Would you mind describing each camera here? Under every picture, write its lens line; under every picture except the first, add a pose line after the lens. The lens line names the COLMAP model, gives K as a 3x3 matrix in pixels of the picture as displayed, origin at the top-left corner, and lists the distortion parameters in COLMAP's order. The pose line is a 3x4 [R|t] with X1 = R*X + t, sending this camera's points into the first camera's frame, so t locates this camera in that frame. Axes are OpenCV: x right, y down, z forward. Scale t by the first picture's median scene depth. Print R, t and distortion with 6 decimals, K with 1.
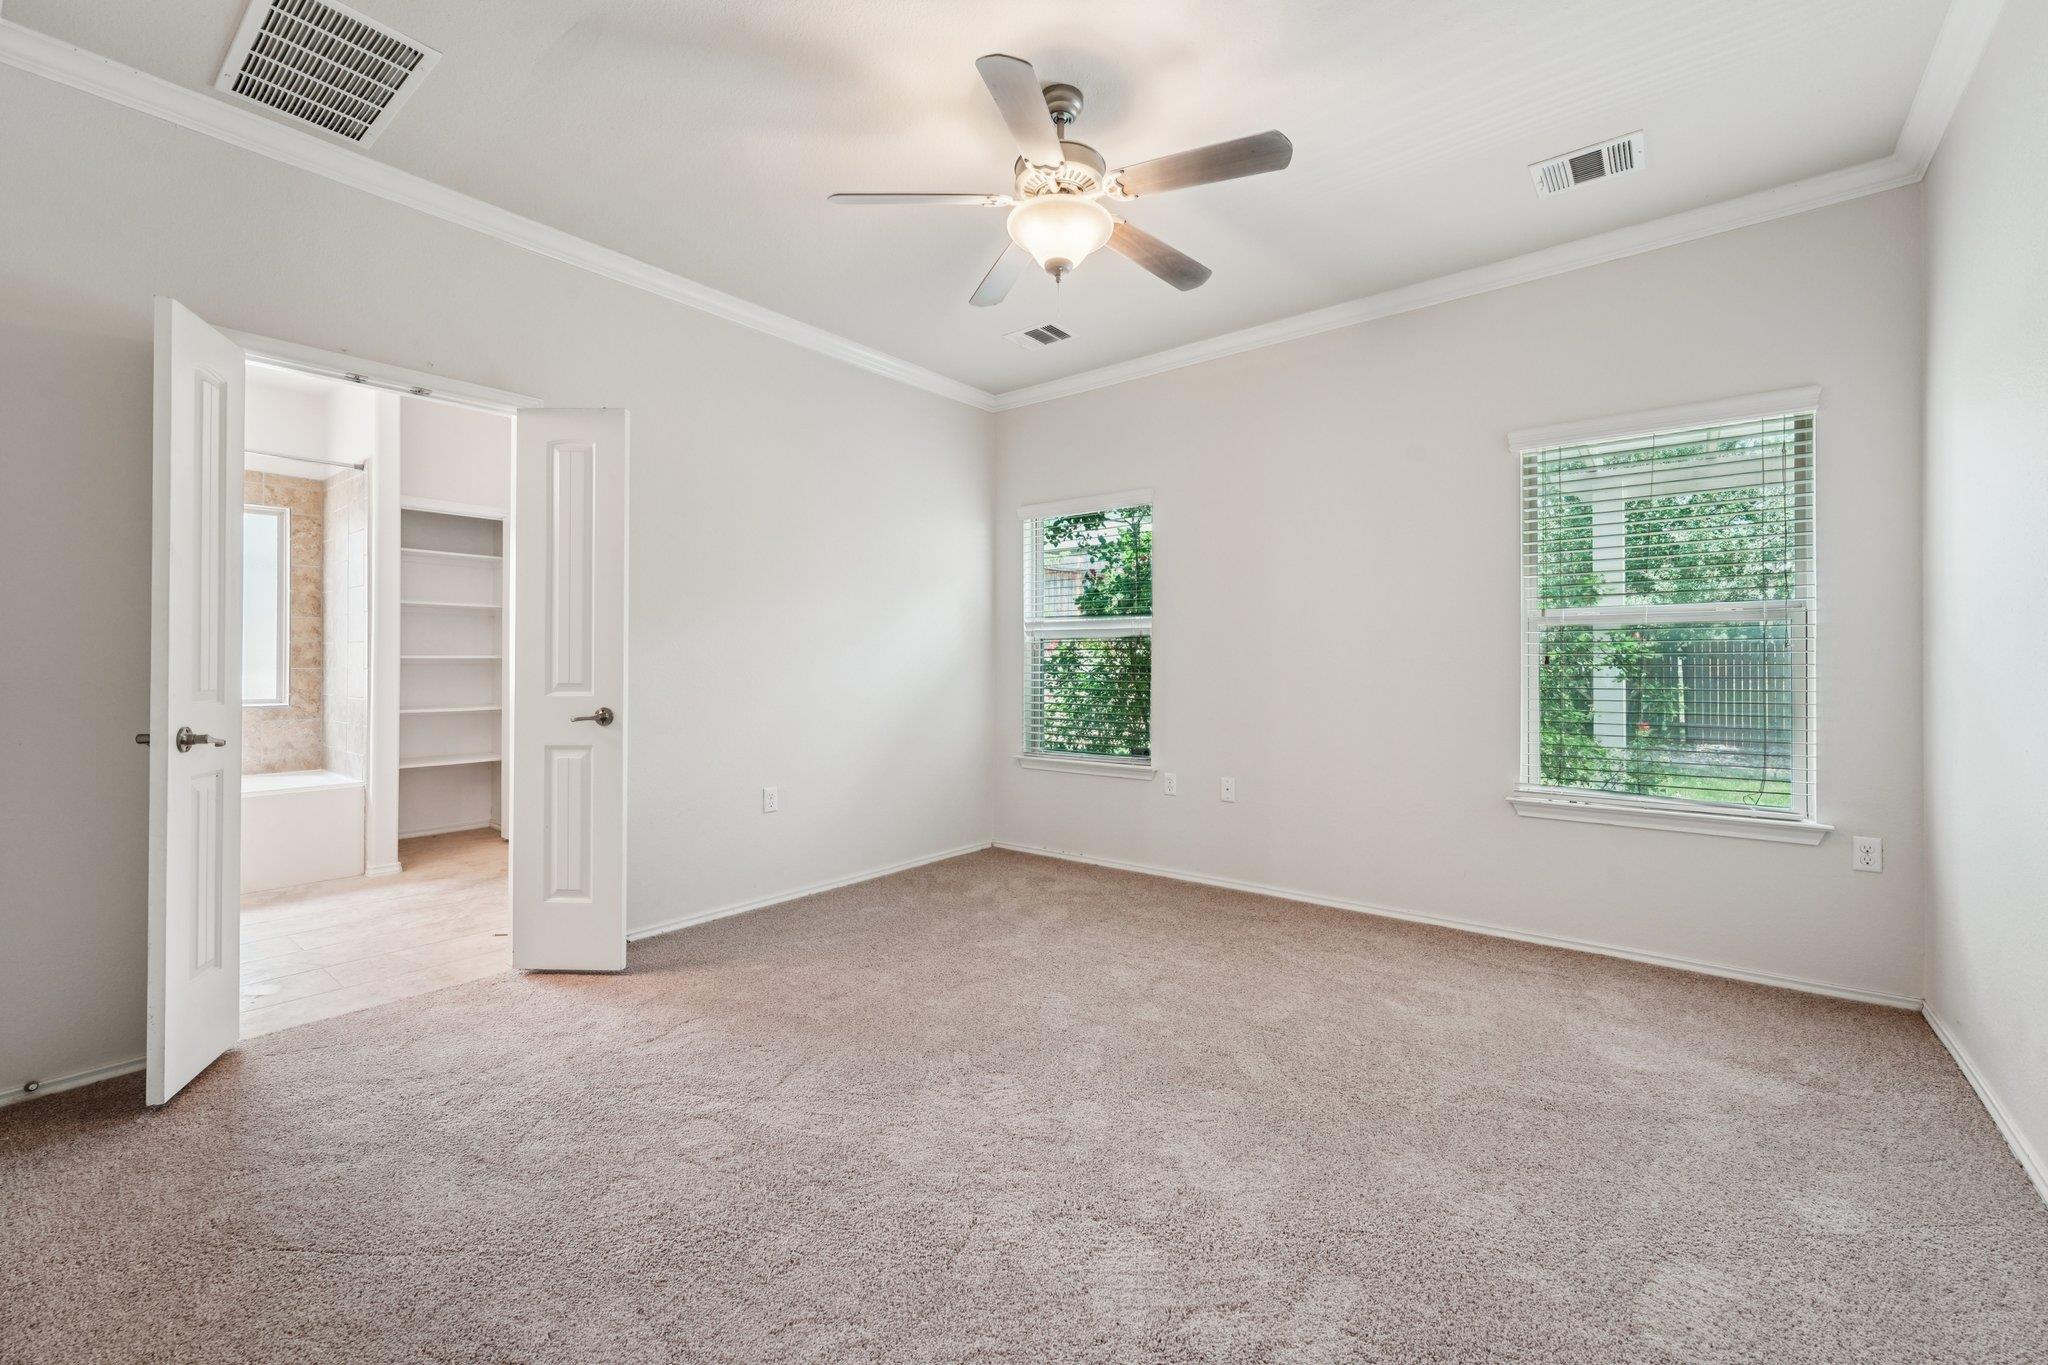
lens RADIAL K [[836.7, 0, 1037.8], [0, 836.7, 665.0], [0, 0, 1]] dist [-0.009964, 0.001551]
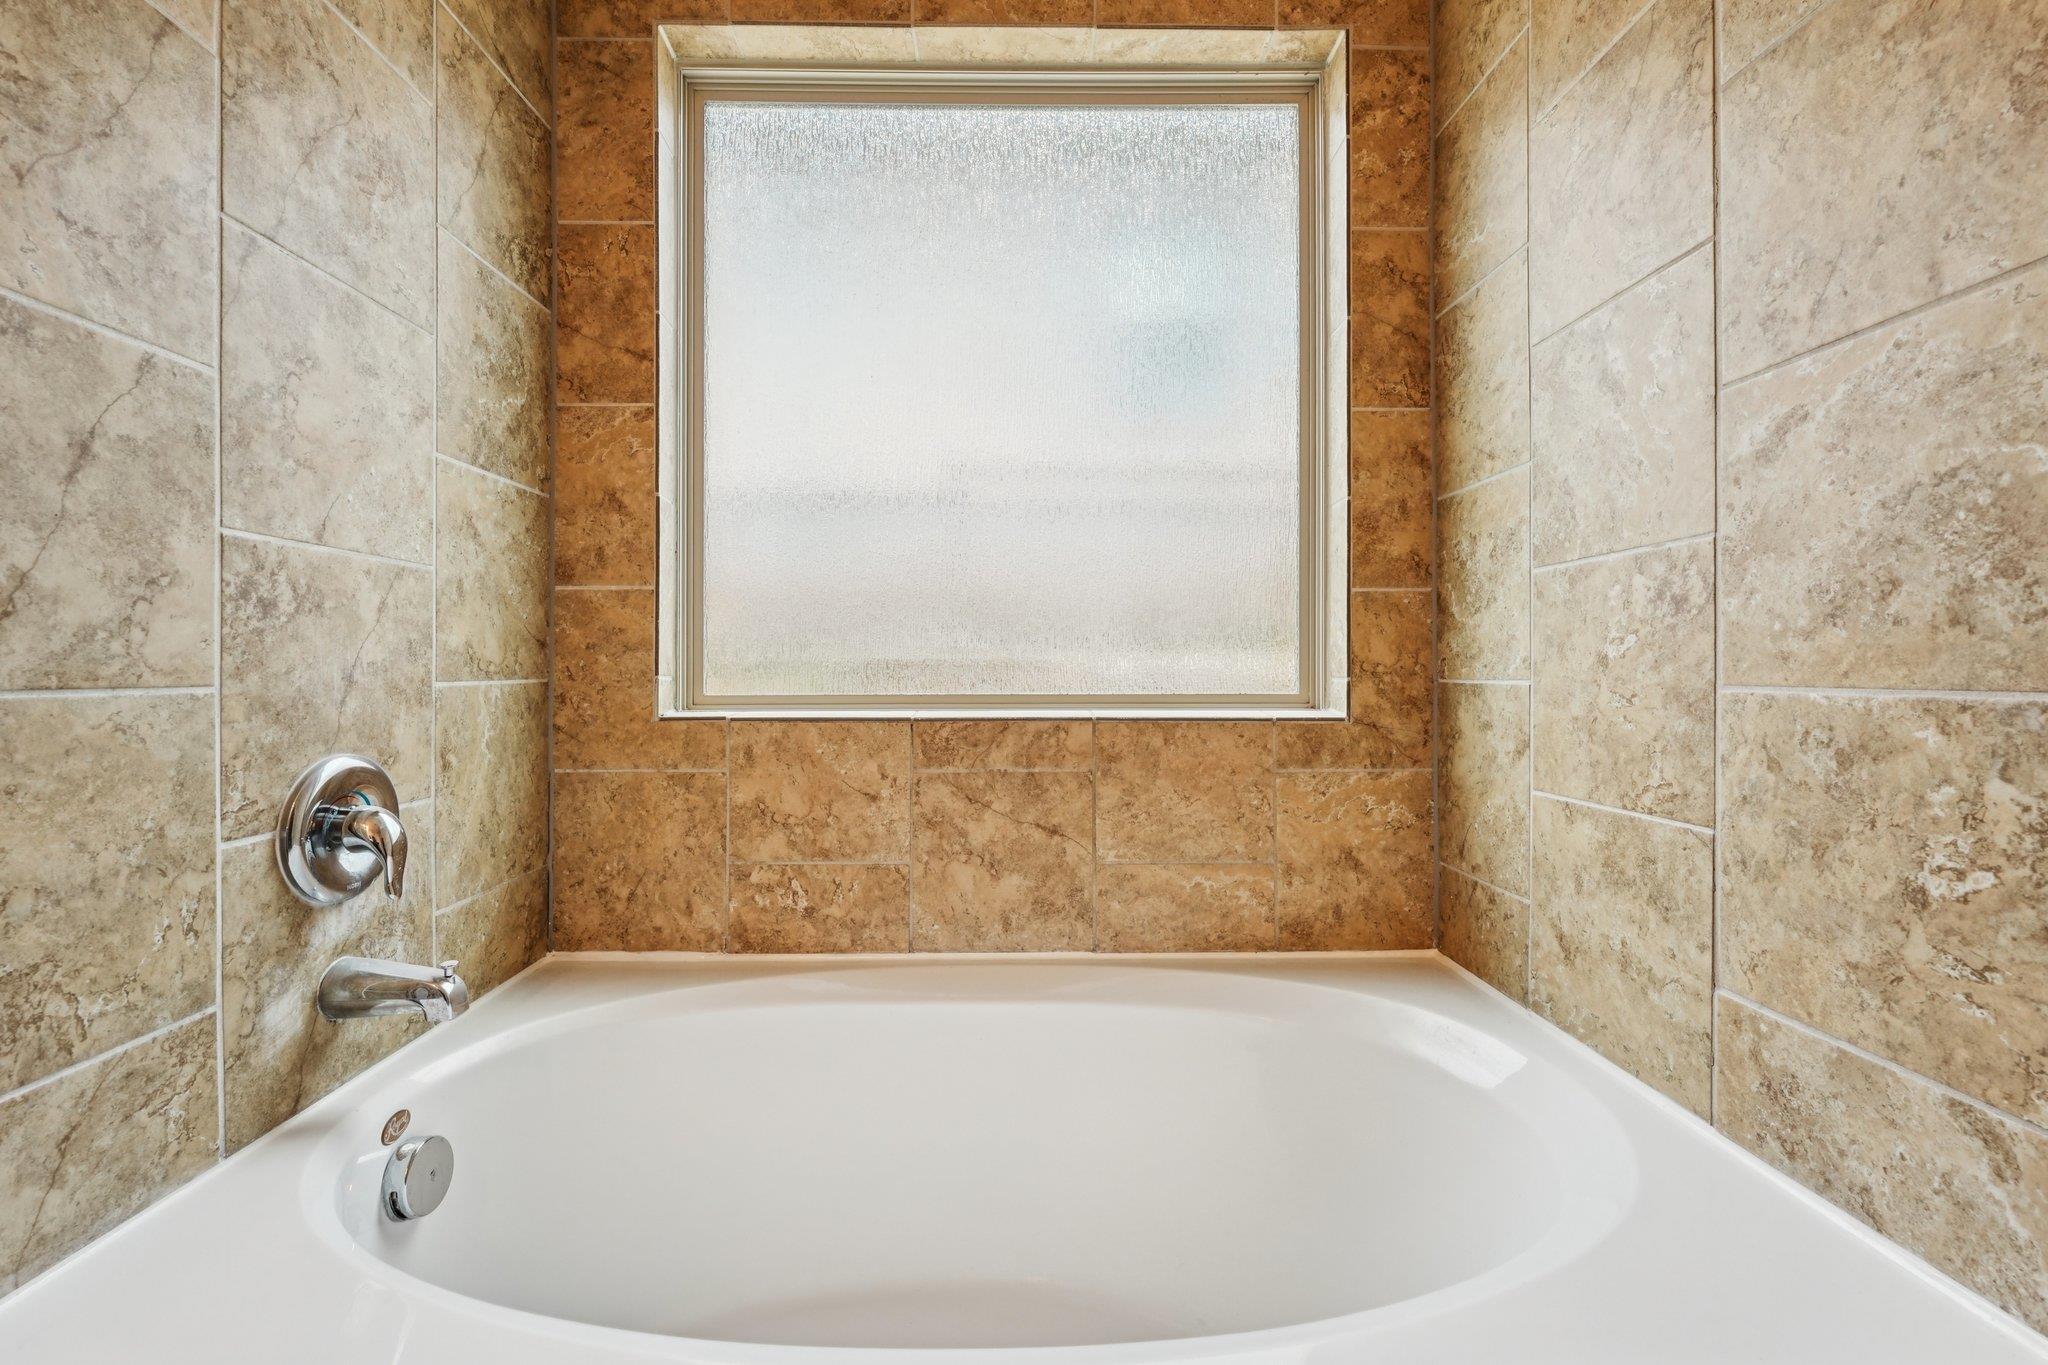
lens RADIAL K [[836.7, 0, 1030.4], [0, 836.7, 671.7], [0, 0, 1]] dist [-0.009964, 0.001551]
pose [[0.638974, -0.000960, -0.769228, -0.747815], [0.003635, 0.999992, 0.001771, 0.031555], [0.769220, -0.003928, 0.638973, 0.730404]]
